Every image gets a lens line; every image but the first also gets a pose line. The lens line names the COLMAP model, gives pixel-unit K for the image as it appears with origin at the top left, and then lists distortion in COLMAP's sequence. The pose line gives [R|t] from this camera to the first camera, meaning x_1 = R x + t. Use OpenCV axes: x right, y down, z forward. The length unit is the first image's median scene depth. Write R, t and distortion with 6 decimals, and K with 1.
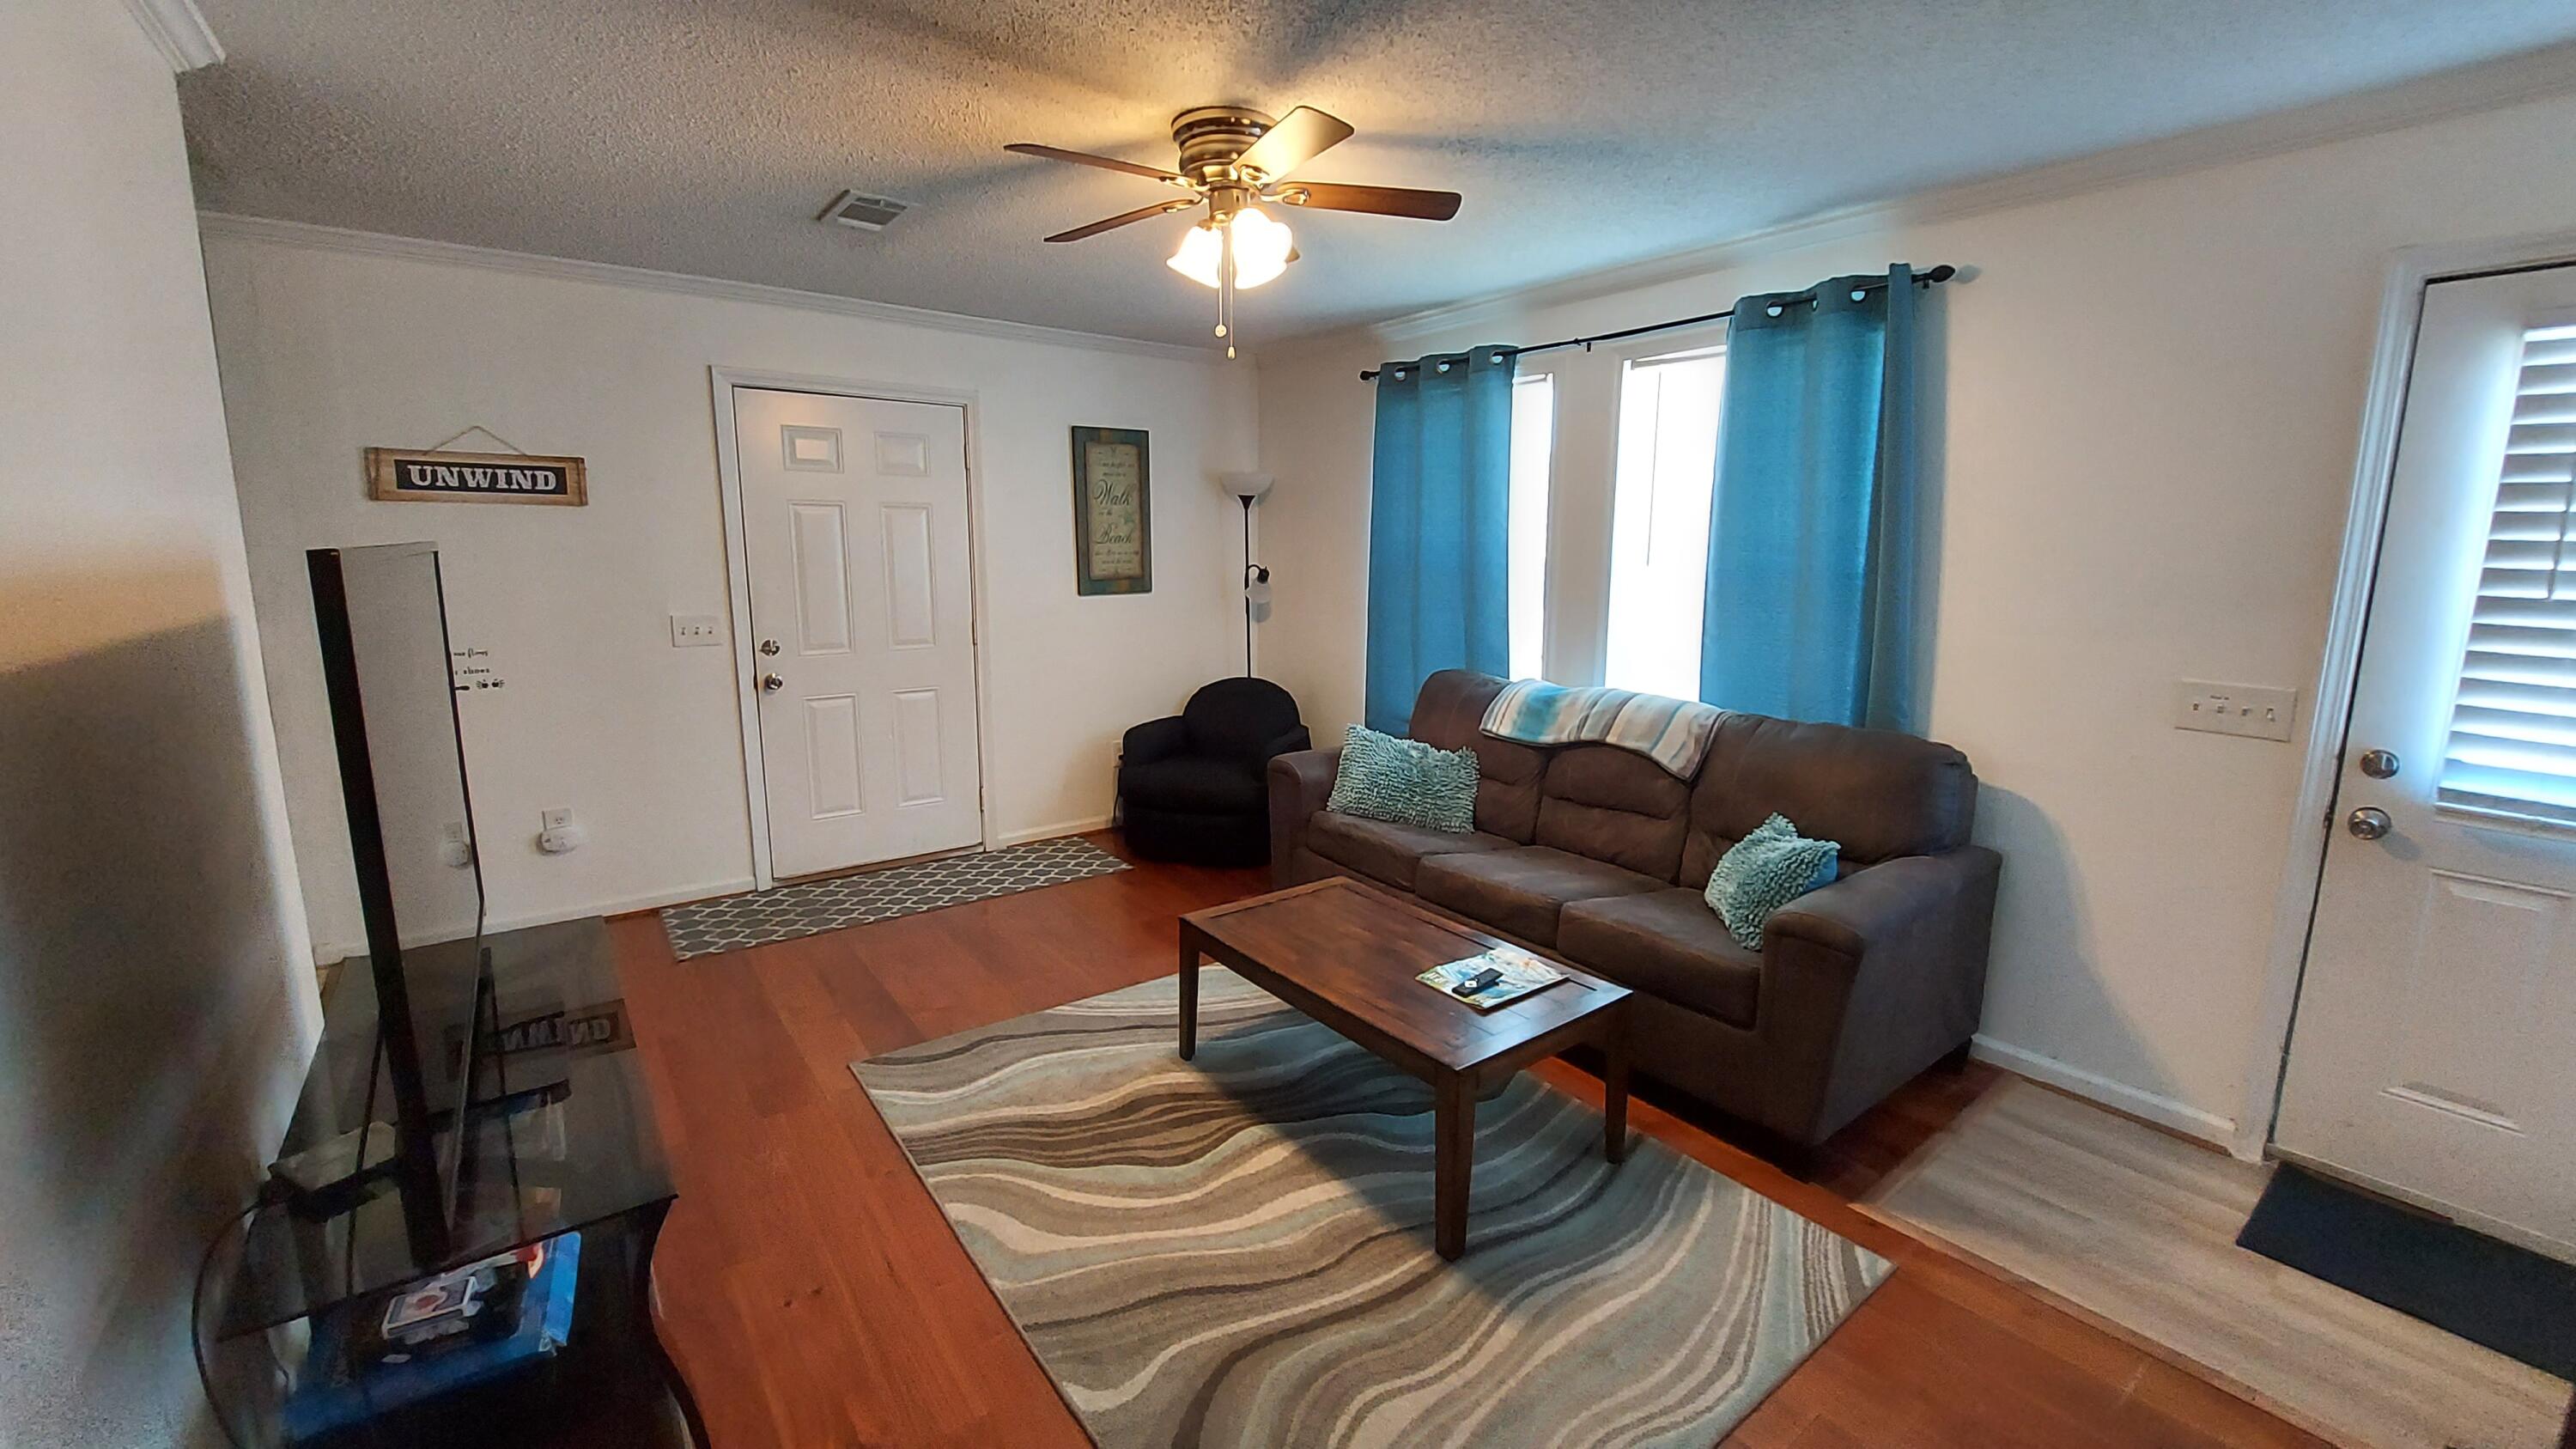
lens RADIAL K [[1016.2, 0, 1301.8], [0, 1016.2, 719.1], [0, 0, 1]] dist [-0.015335, -0.000236]
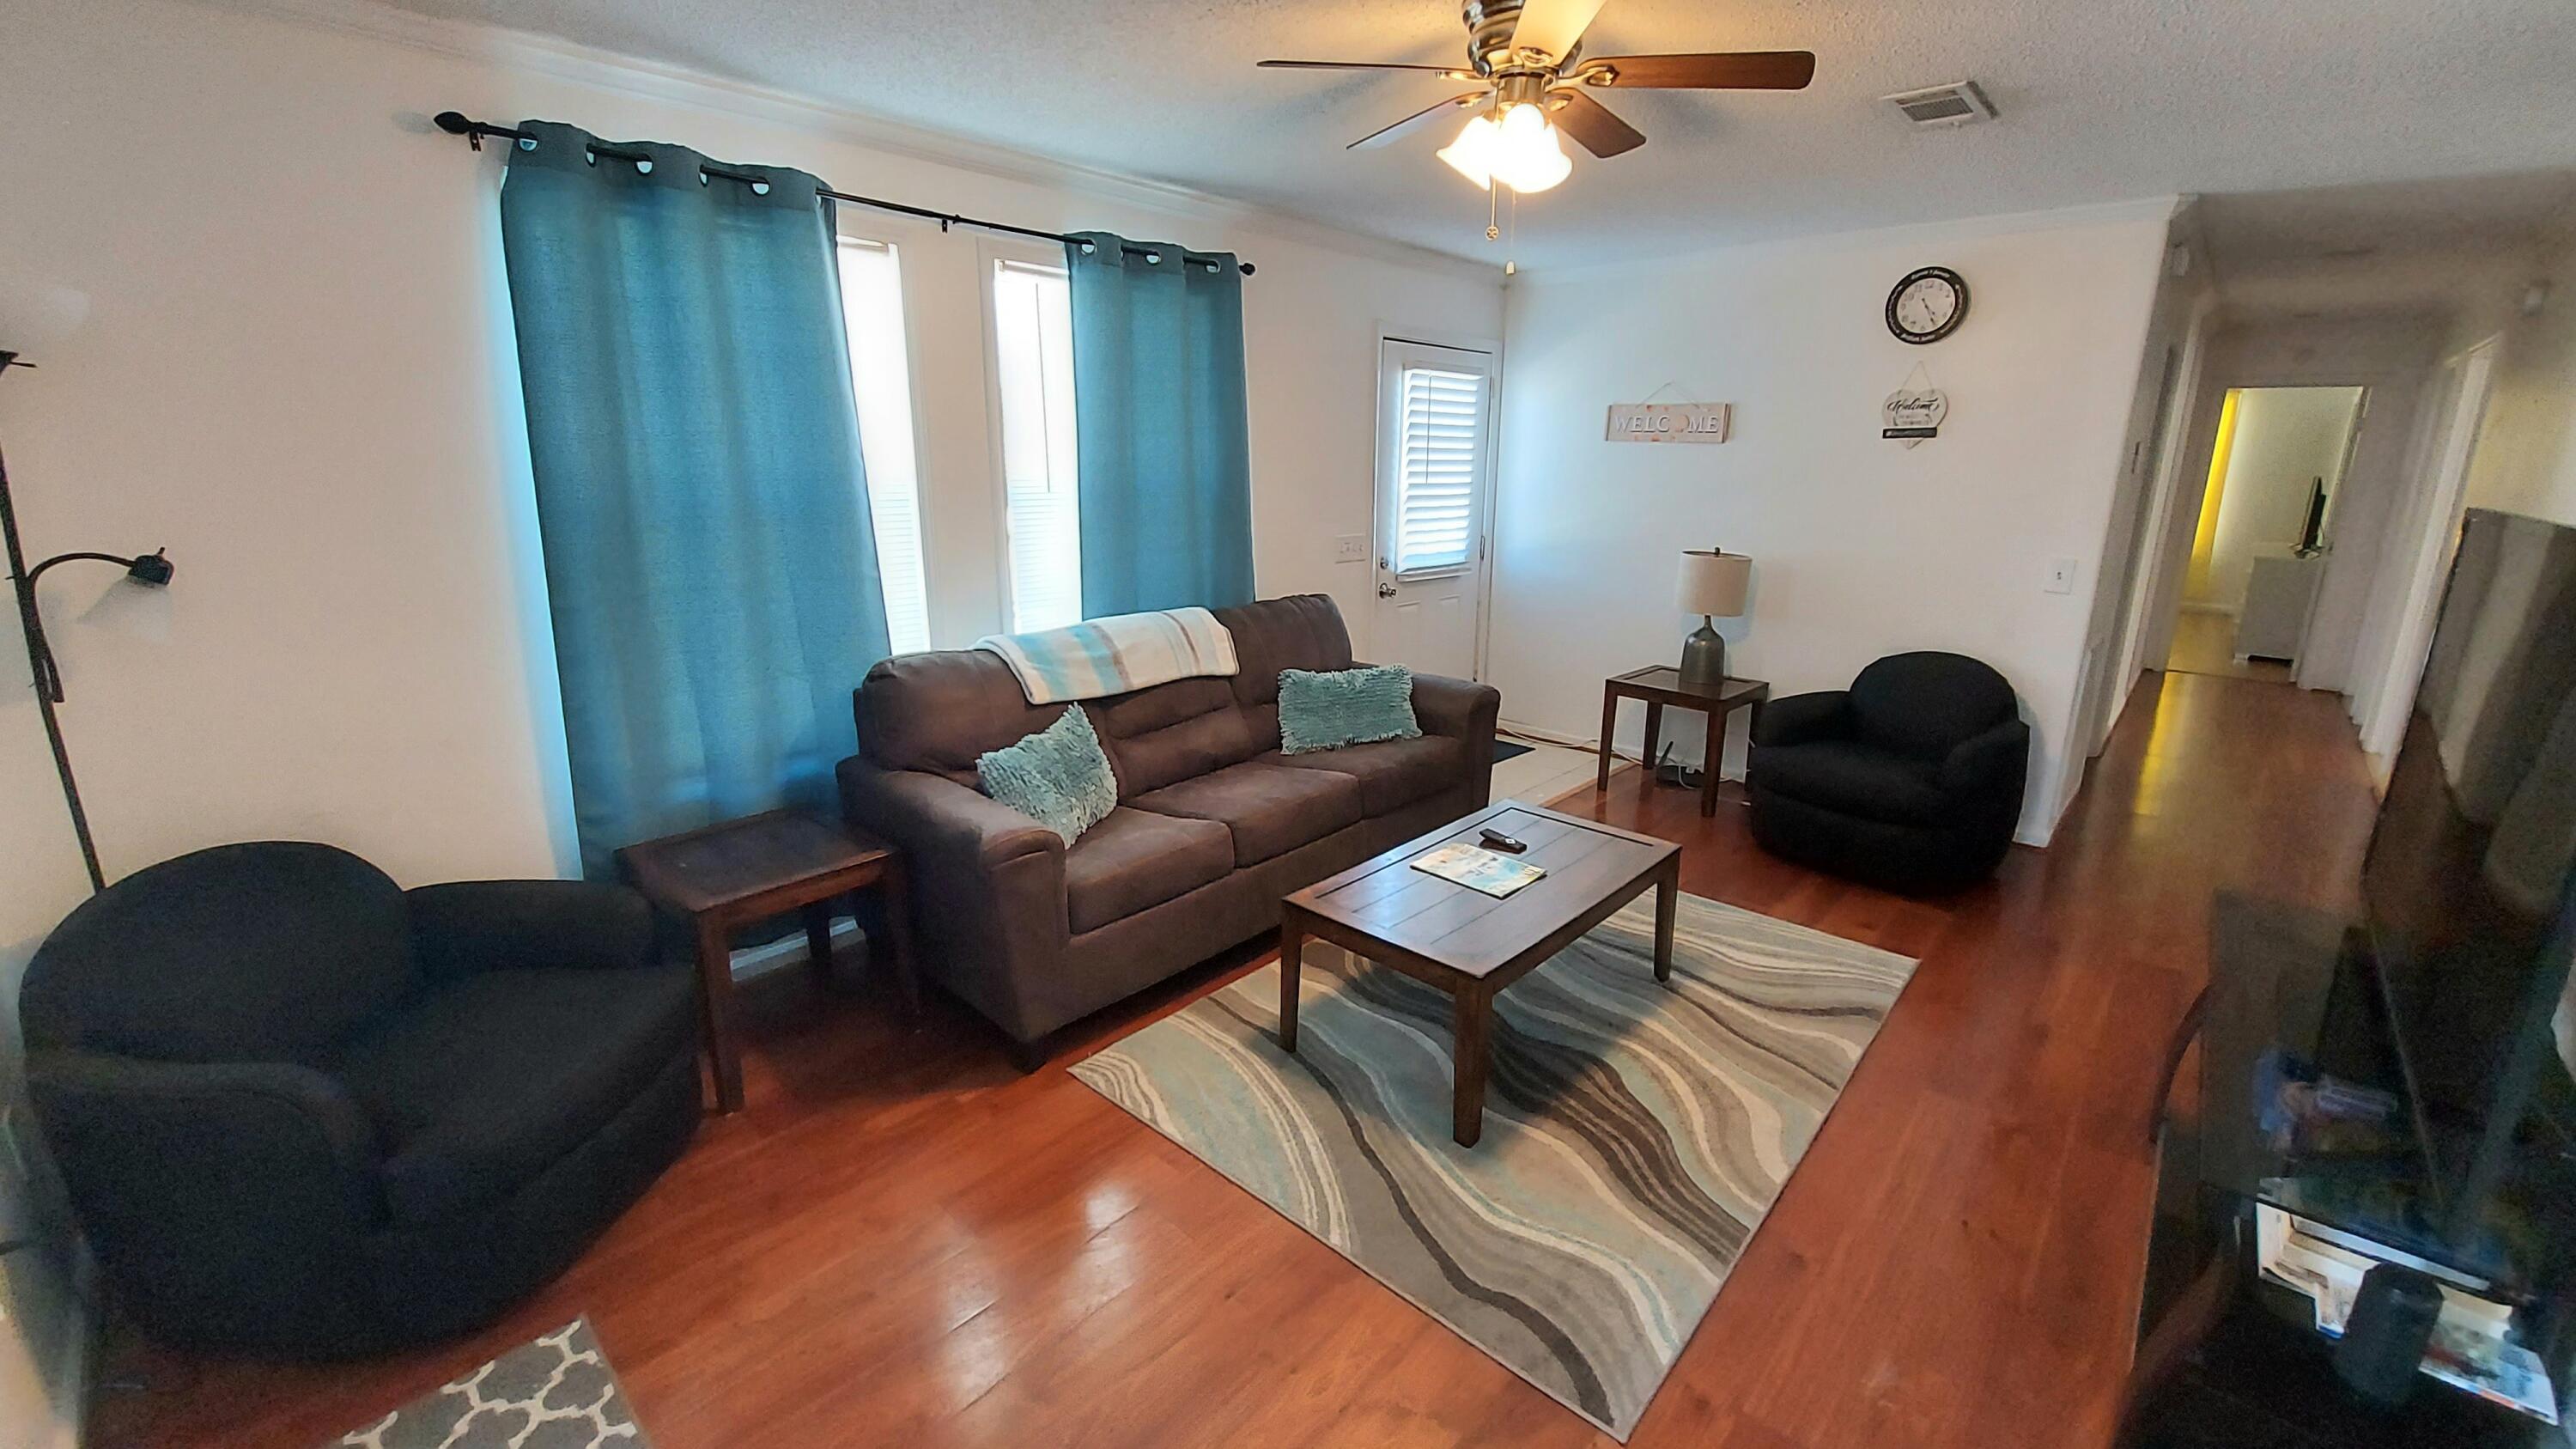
lens RADIAL K [[1016.2, 0, 1301.8], [0, 1016.2, 719.1], [0, 0, 1]] dist [-0.015335, -0.000236]
pose [[-0.176279, -0.254398, 0.950898, -0.755696], [0.165524, 0.944609, 0.283400, -0.198768], [-0.970323, 0.207354, -0.124406, 1.037174]]
